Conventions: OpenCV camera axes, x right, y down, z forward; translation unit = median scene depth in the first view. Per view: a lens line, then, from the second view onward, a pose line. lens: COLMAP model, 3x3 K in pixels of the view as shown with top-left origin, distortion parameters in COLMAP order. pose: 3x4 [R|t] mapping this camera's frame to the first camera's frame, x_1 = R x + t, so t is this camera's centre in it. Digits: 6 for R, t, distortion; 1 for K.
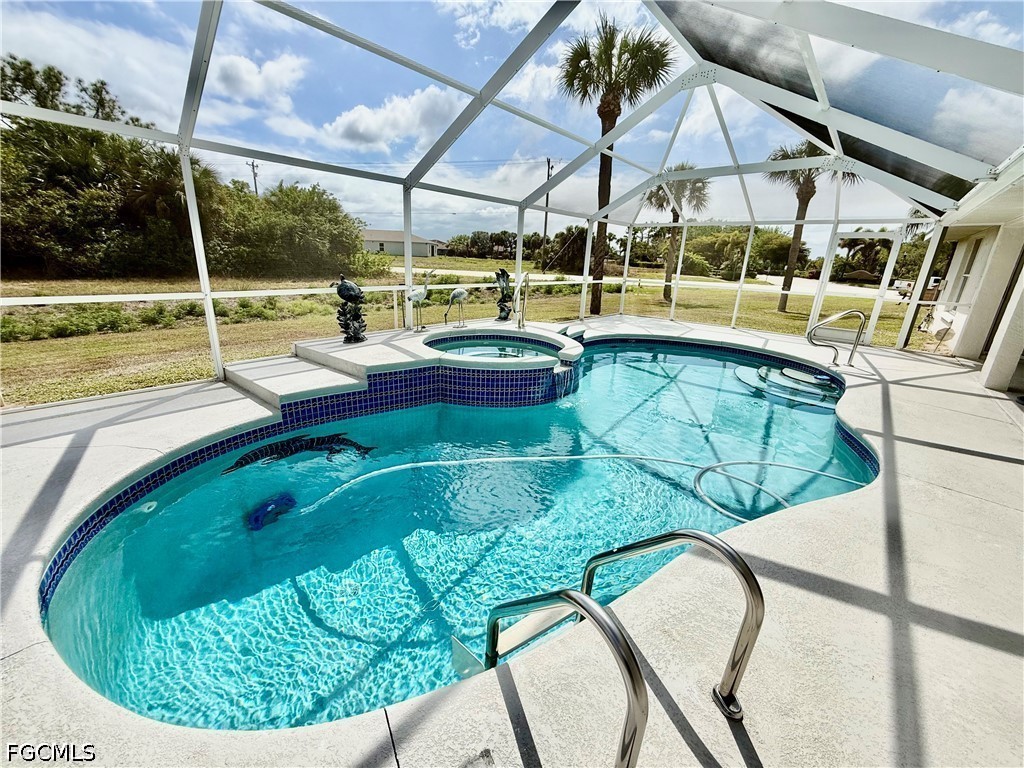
lens RADIAL K [[409.5, 0, 510.4], [0, 409.5, 384.7], [0, 0, 1]] dist [-0.002269, -0.000212]
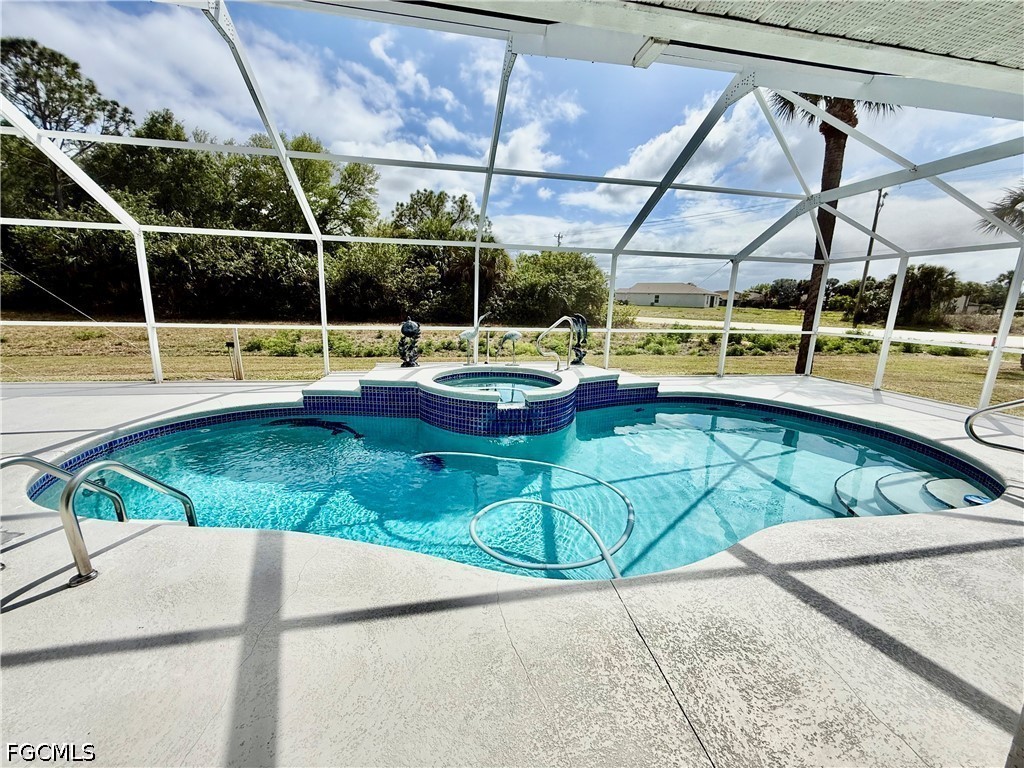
lens RADIAL K [[409.5, 0, 511.1], [0, 409.5, 385.4], [0, 0, 1]] dist [-0.002269, -0.000212]
pose [[0.780624, 0.107023, -0.615770, 0.179210], [-0.178740, 0.982309, -0.055864, -0.007997], [0.598897, 0.153671, 0.785943, 0.044031]]
